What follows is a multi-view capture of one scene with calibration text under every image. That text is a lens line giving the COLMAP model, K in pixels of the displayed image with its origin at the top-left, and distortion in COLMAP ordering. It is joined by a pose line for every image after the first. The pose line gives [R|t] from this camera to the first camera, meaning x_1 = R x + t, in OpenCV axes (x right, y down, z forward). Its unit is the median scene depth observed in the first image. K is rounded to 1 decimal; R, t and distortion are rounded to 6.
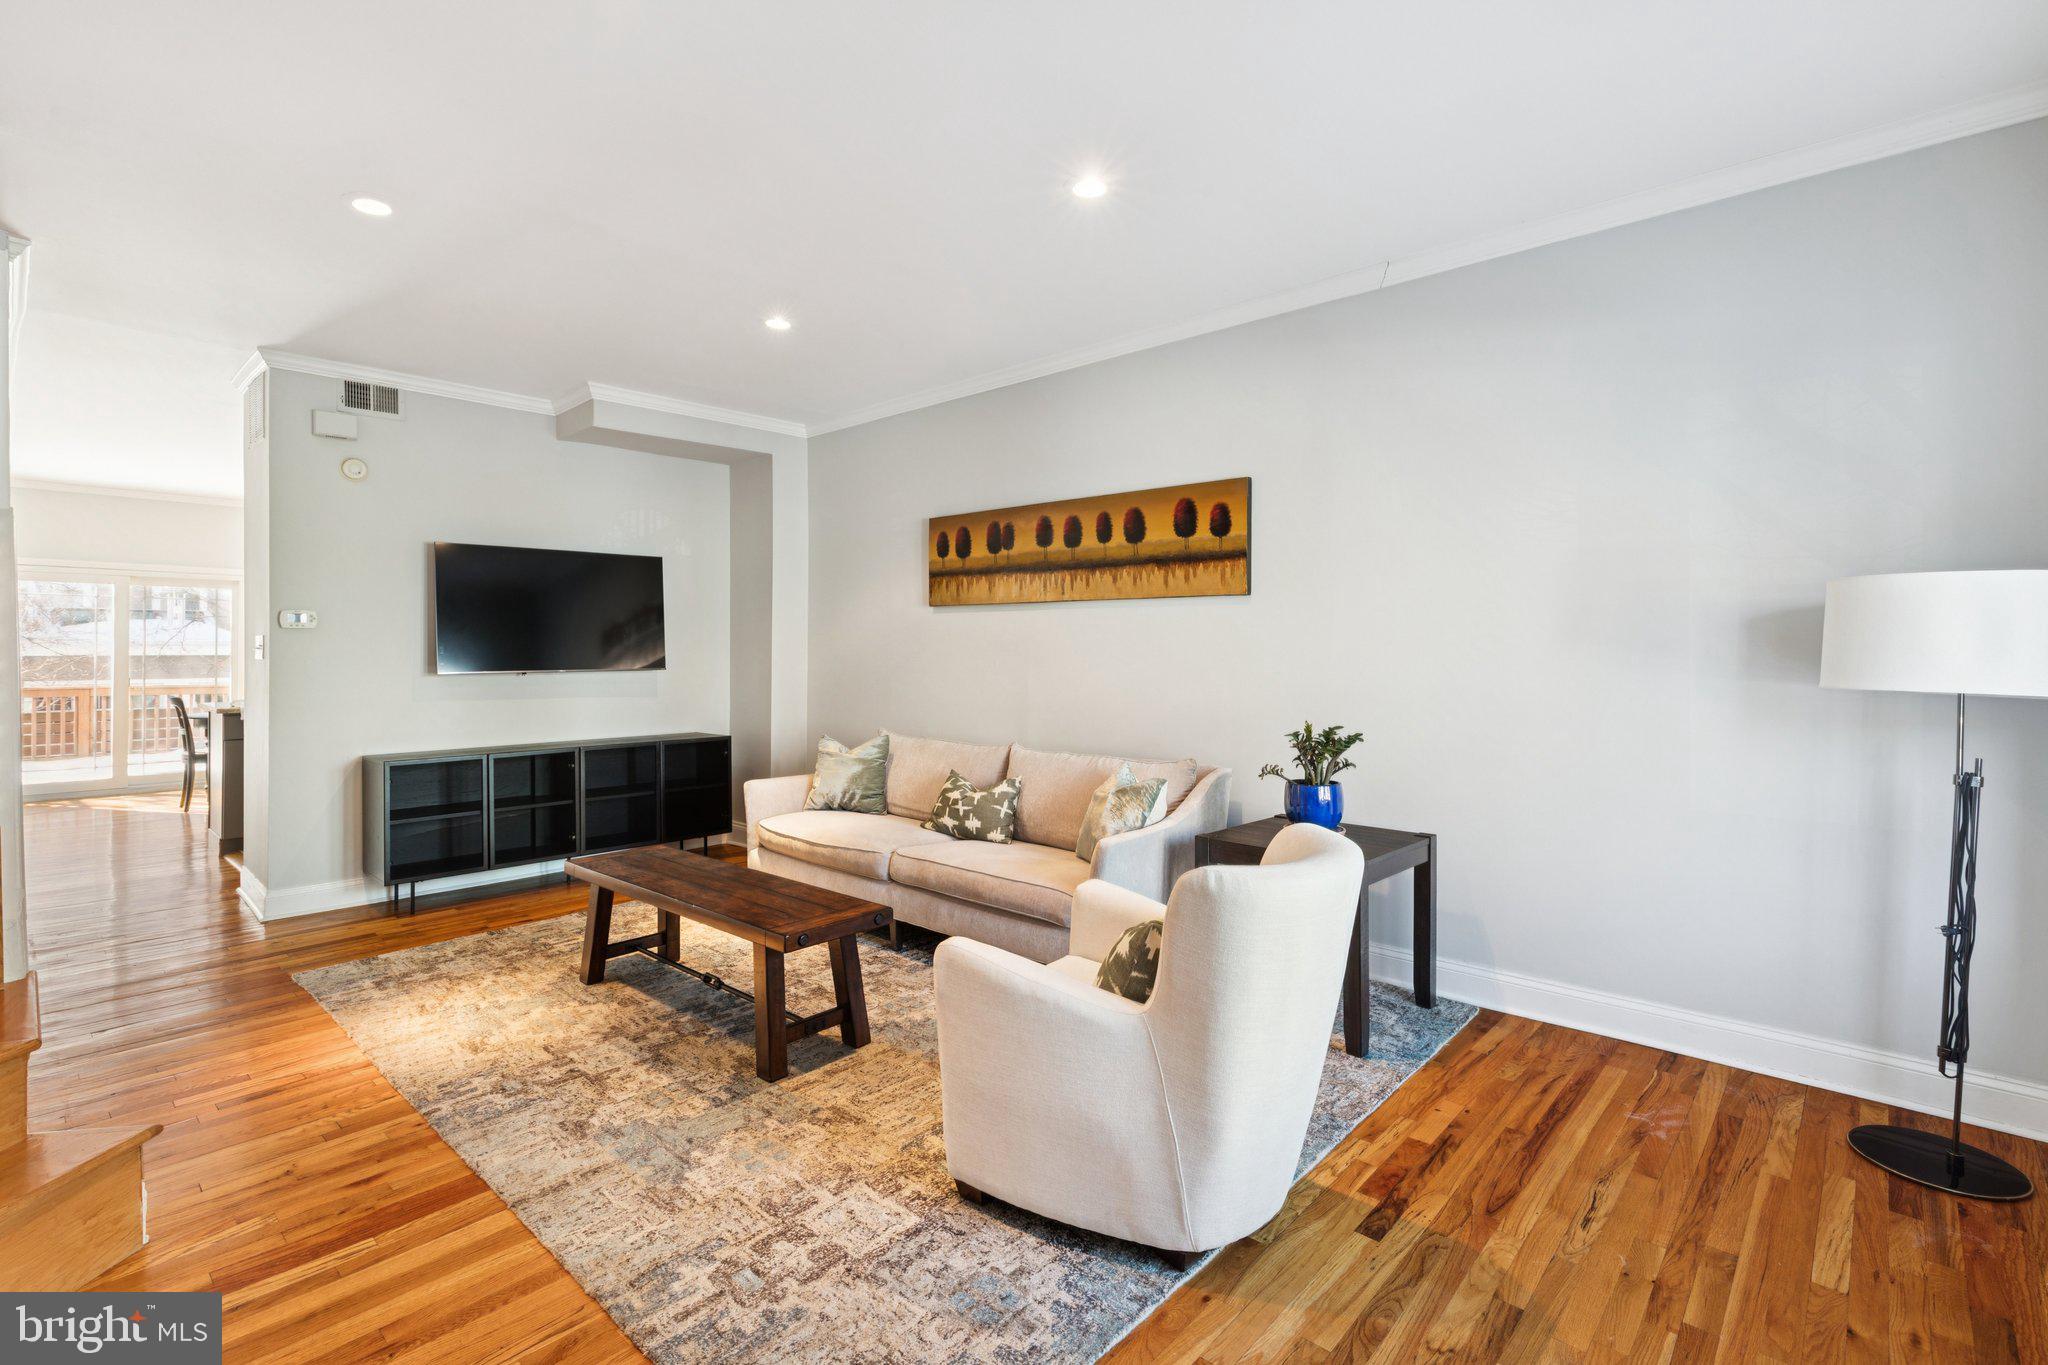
lens RADIAL K [[934.0, 0, 1040.3], [0, 934.0, 666.0], [0, 0, 1]] dist [0.009233, -0.002034]
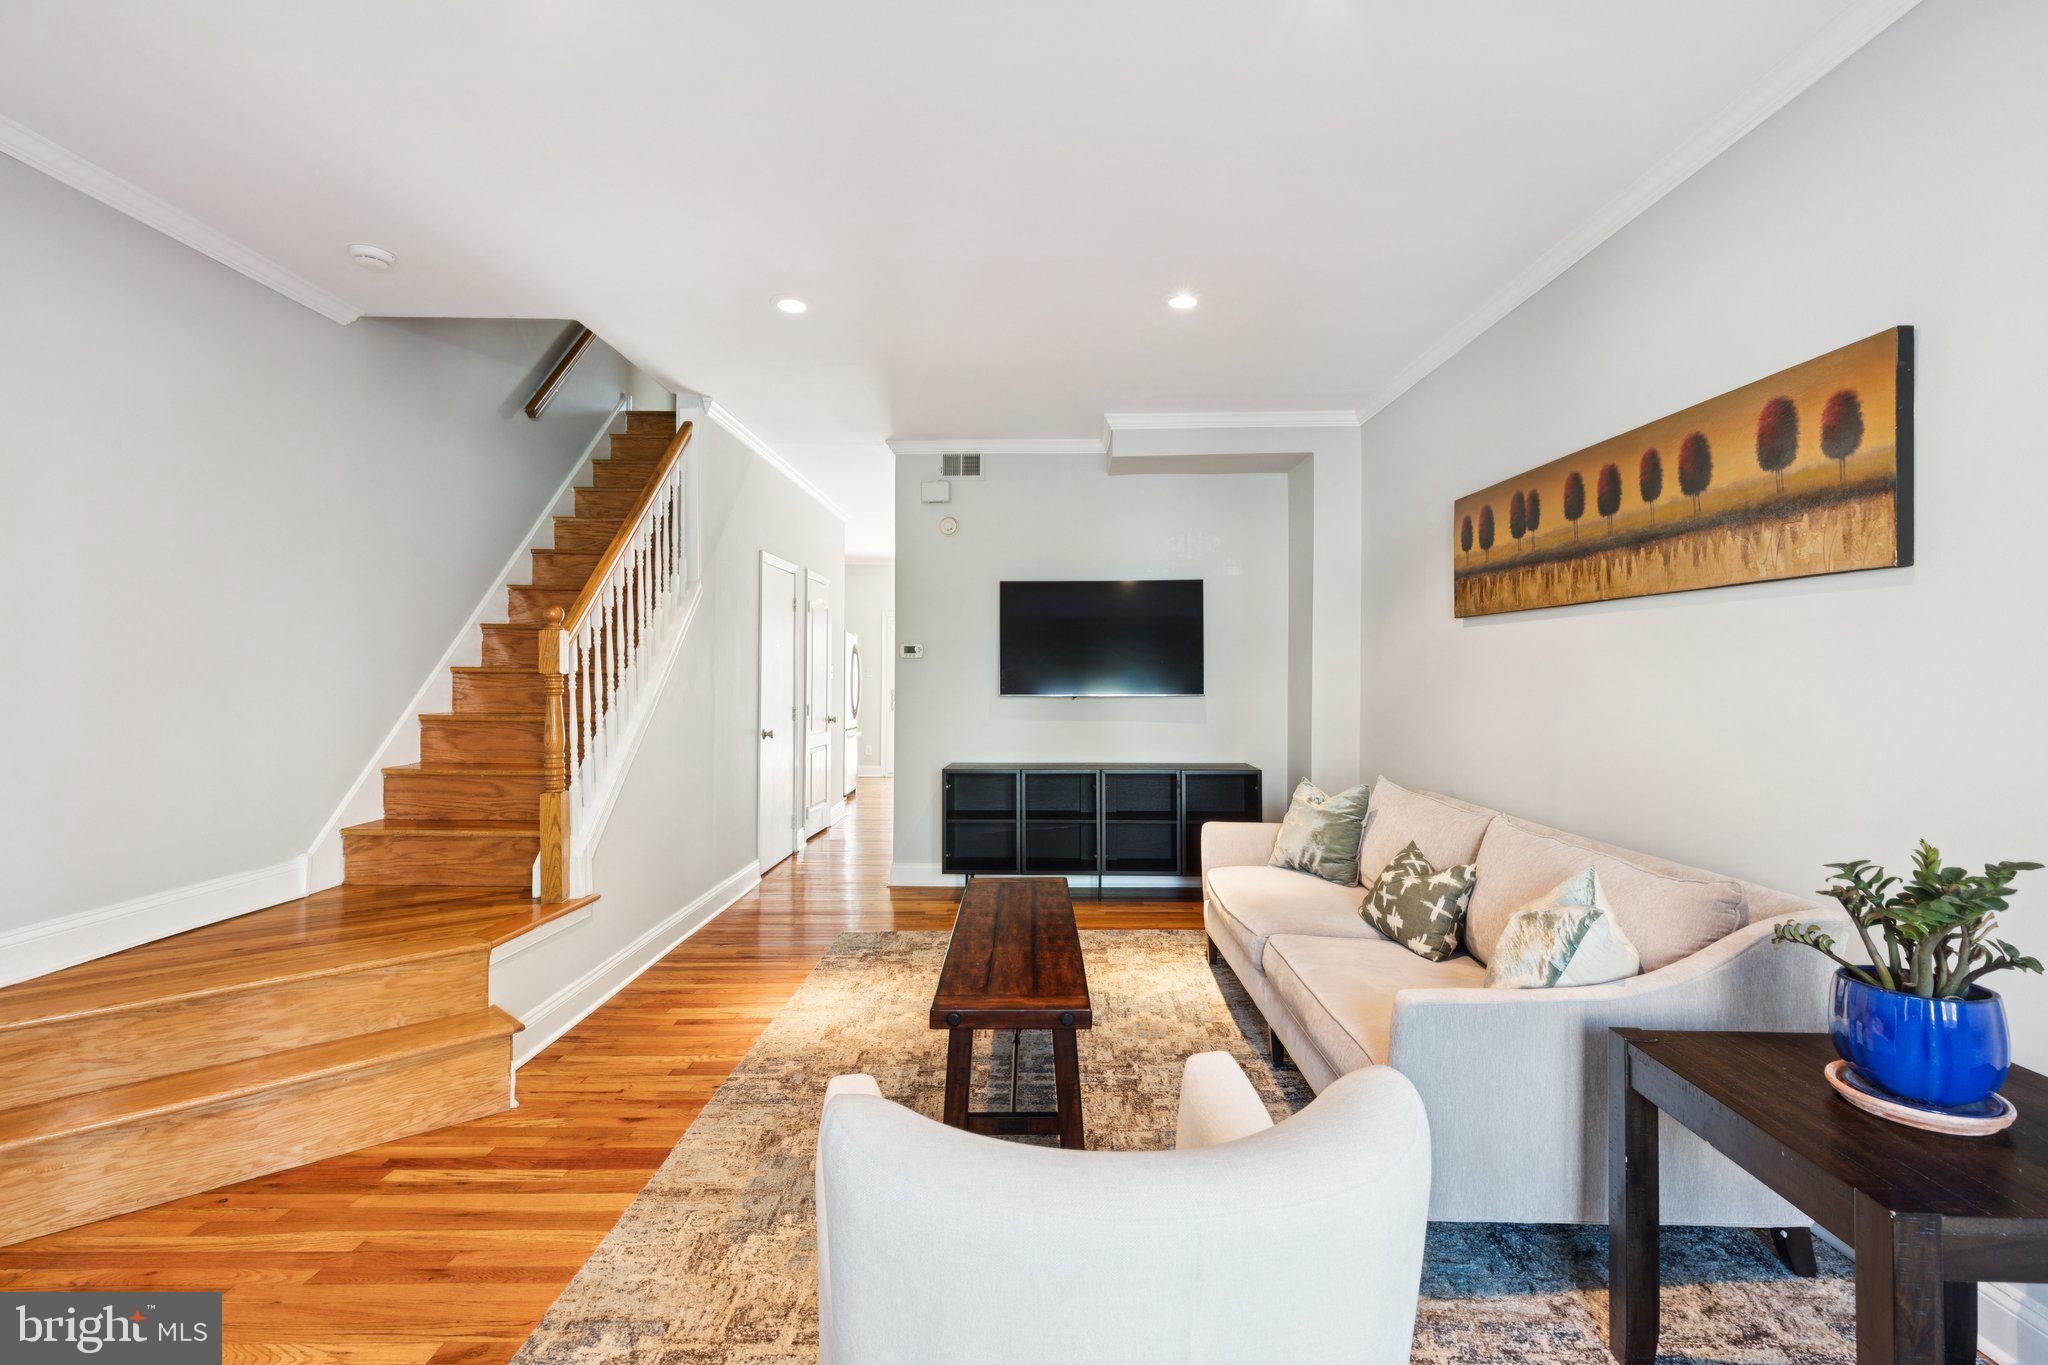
lens RADIAL K [[934.0, 0, 1027.1], [0, 934.0, 679.4], [0, 0, 1]] dist [0.009233, -0.002034]
pose [[0.661909, 0.005281, -0.749565, 0.267554], [-0.014811, 0.999872, -0.006035, -0.006427], [0.749437, 0.015096, 0.661903, 0.306809]]
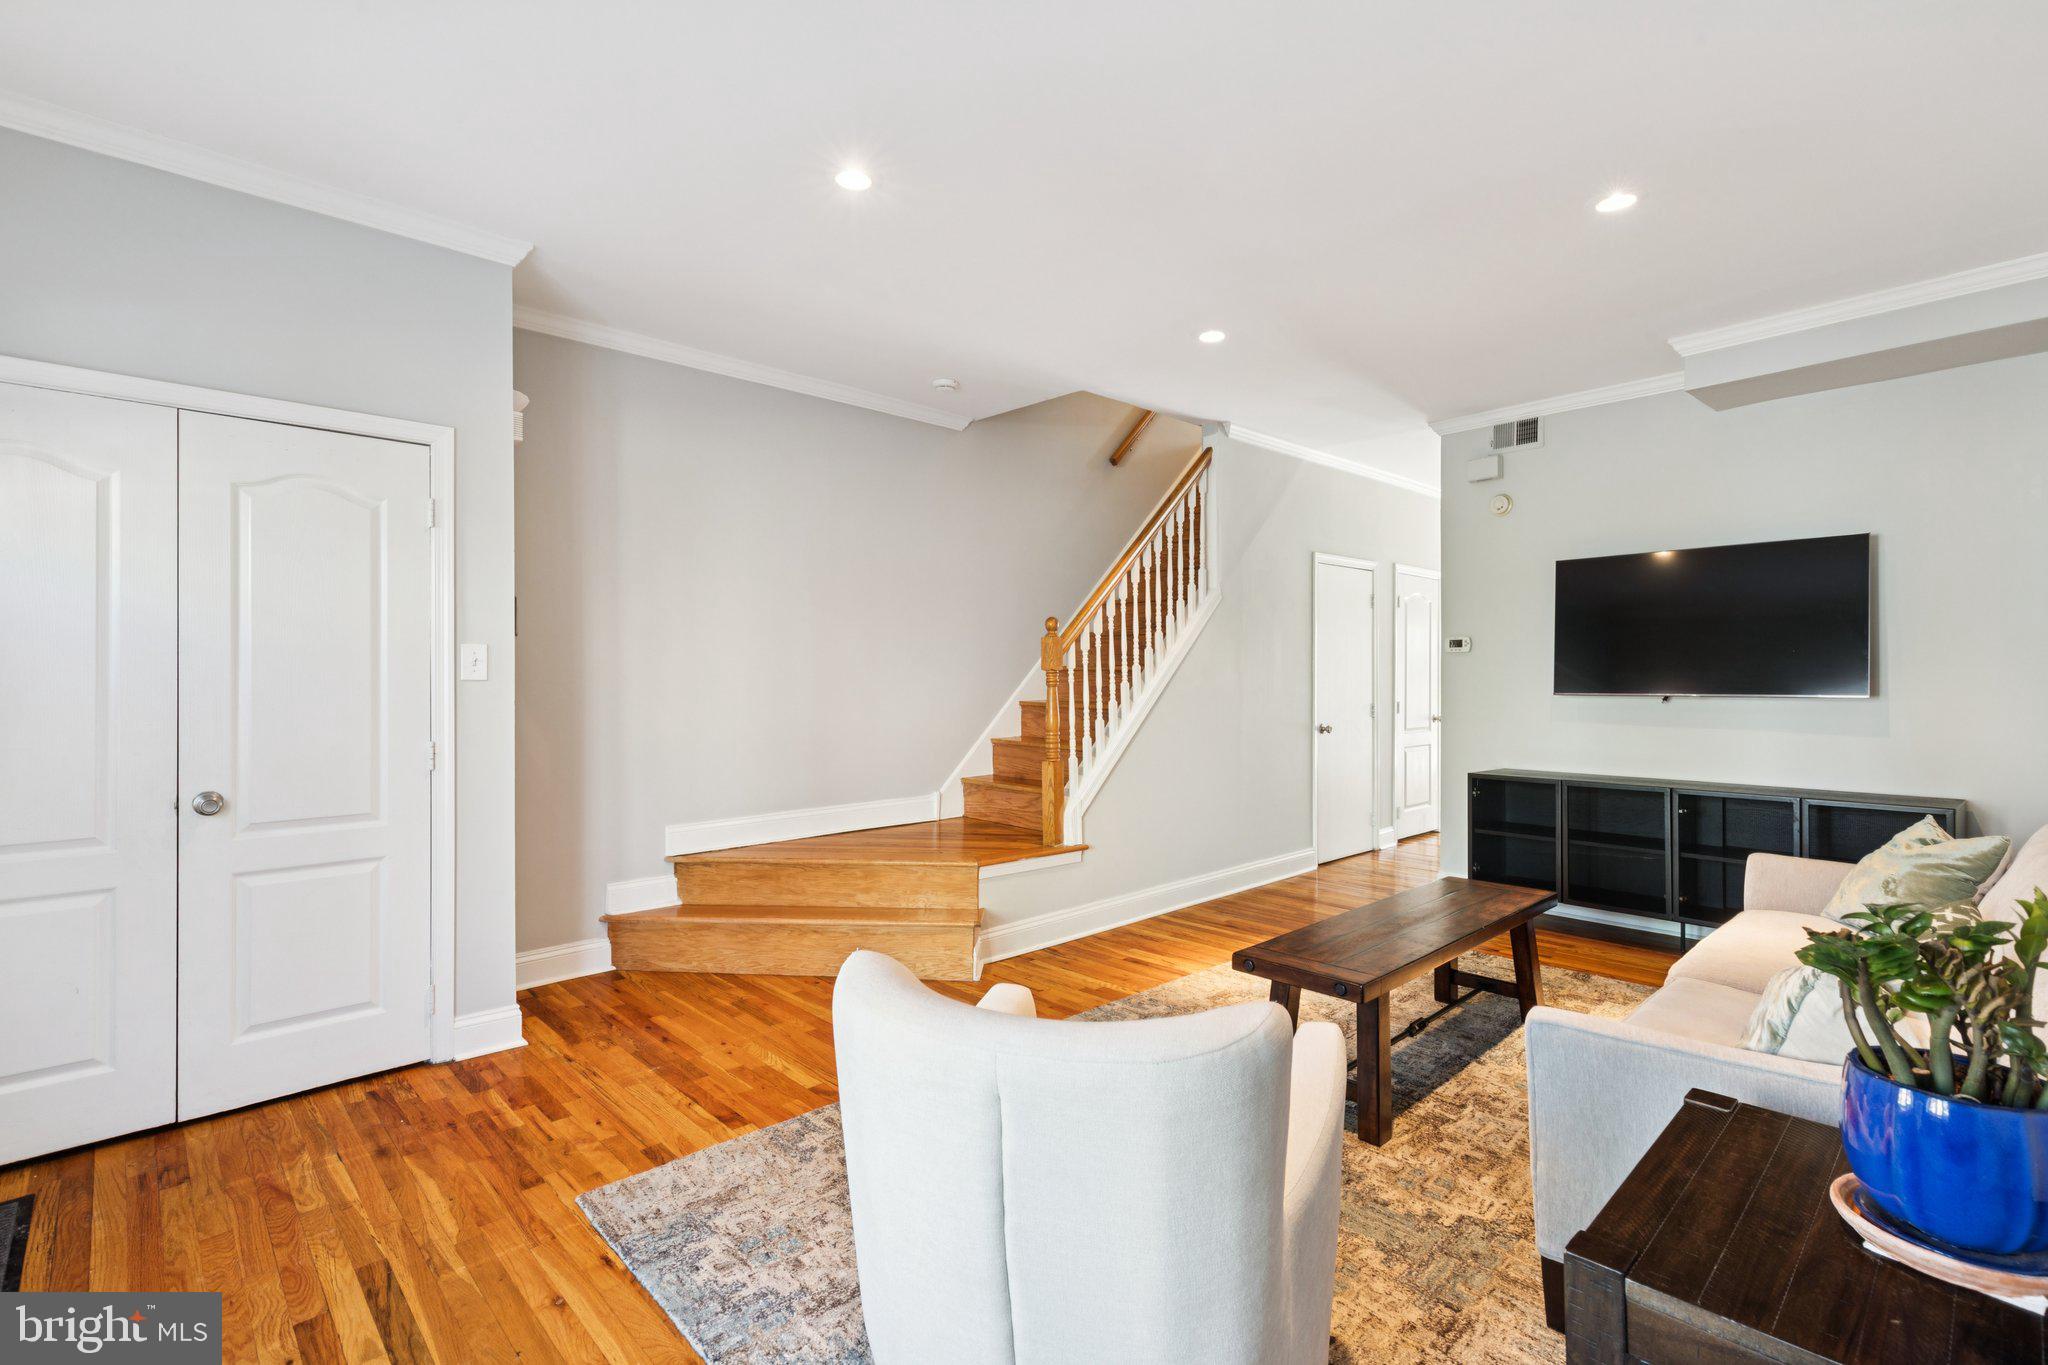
lens RADIAL K [[934.0, 0, 1017.8], [0, 934.0, 684.8], [0, 0, 1]] dist [0.009233, -0.002034]
pose [[-0.085083, 0.011762, -0.996304, 0.443218], [-0.015775, 0.999789, 0.013150, -0.006836], [0.996249, 0.016836, -0.084880, 0.592937]]
